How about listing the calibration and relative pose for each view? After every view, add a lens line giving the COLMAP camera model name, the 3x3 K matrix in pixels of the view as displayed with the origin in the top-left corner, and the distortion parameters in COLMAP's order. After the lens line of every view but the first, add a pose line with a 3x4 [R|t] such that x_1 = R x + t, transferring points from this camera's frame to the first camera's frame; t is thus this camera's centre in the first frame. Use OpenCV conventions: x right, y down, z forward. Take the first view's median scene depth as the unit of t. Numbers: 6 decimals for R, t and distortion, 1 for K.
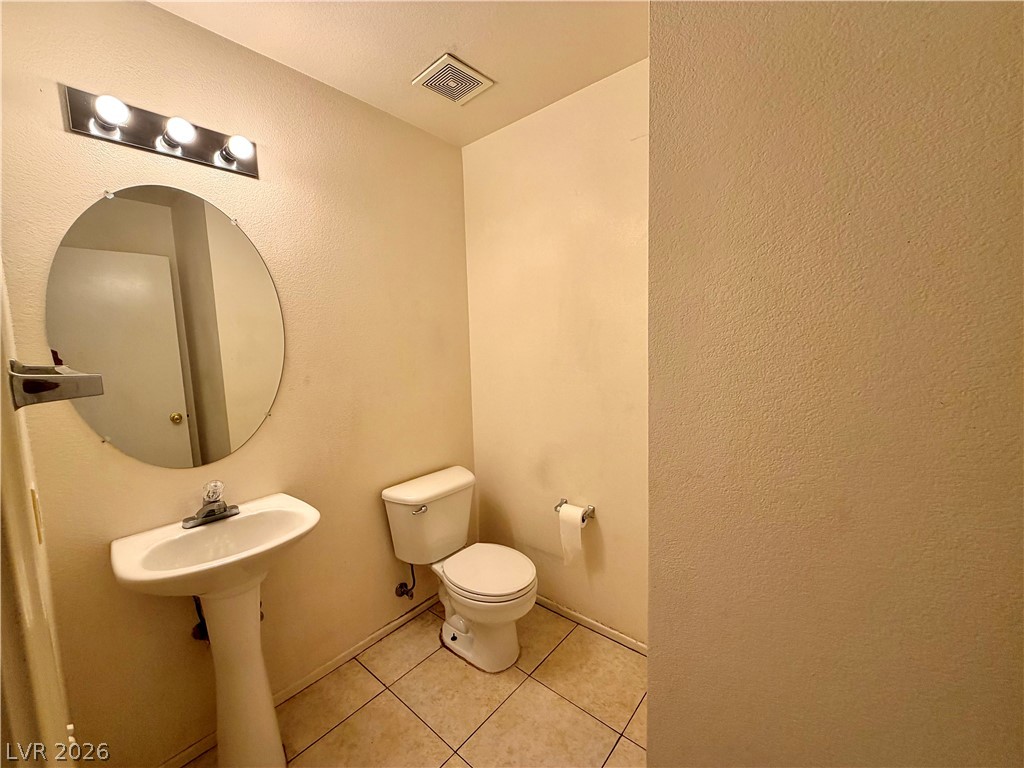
lens RADIAL K [[408.0, 0, 512.6], [0, 408.0, 383.1], [0, 0, 1]] dist [0.002753, -0.000195]
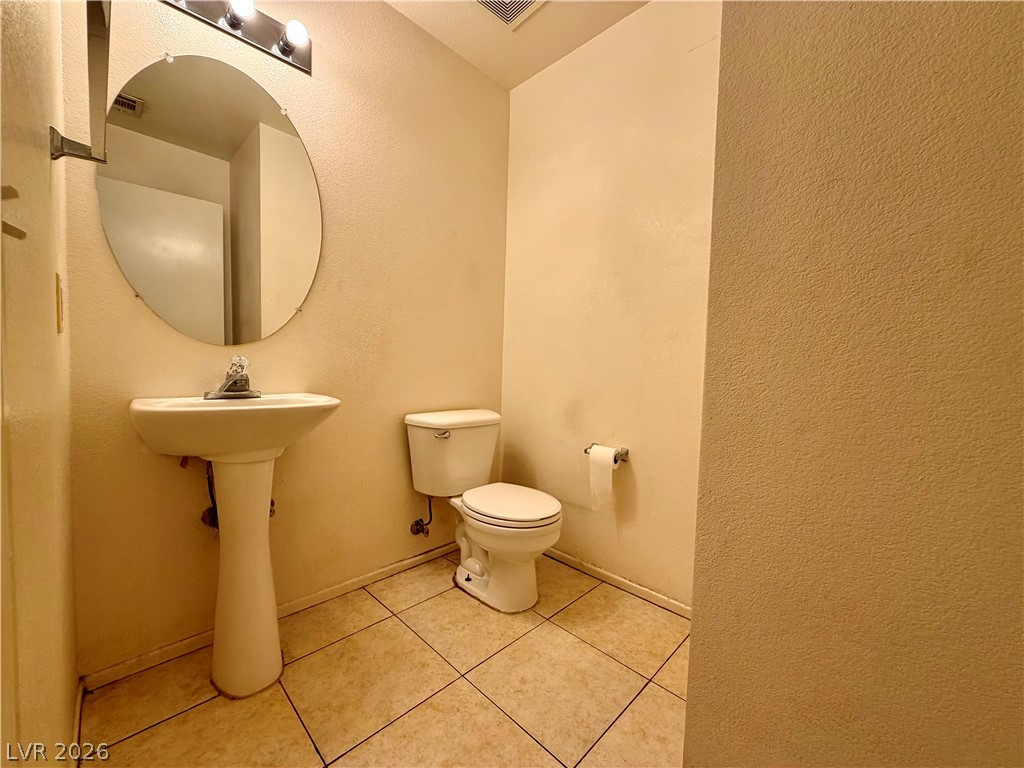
lens RADIAL K [[408.0, 0, 512.0], [0, 408.0, 385.7], [0, 0, 1]] dist [0.002753, -0.000195]
pose [[0.995537, 0.061342, -0.071713, -0.004430], [-0.065192, 0.996483, -0.052645, 0.255098], [0.068231, 0.057085, 0.996035, 0.058957]]
